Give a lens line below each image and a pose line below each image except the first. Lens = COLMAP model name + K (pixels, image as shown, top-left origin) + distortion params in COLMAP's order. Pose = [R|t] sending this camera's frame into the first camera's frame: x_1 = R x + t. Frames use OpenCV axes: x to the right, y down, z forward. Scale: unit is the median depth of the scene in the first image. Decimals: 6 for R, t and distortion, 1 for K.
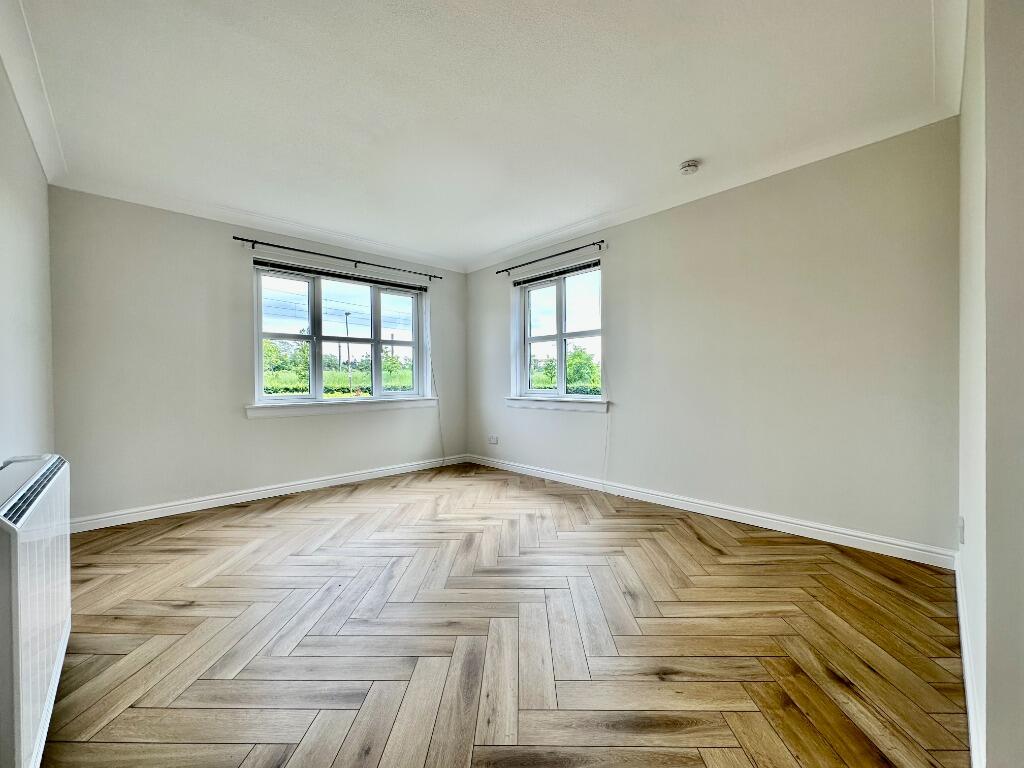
lens RADIAL K [[419.8, 0, 518.0], [0, 419.8, 383.7], [0, 0, 1]] dist [-0.002809, -0.000436]
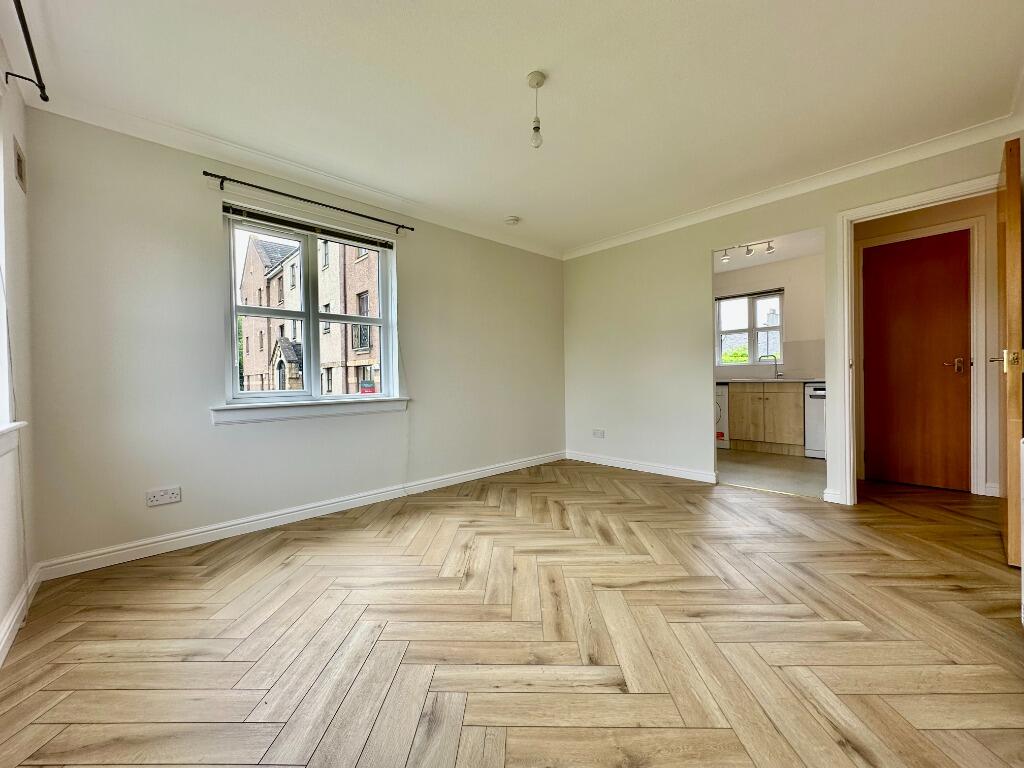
lens RADIAL K [[391.7, 0, 533.6], [0, 391.7, 383.4], [0, 0, 1]] dist [-0.000224, 0.000009]
pose [[-0.021763, 0.001931, 0.999761, -0.798783], [0.027006, 0.999634, -0.001343, 0.021055], [-0.999398, 0.026970, -0.021807, 0.871897]]
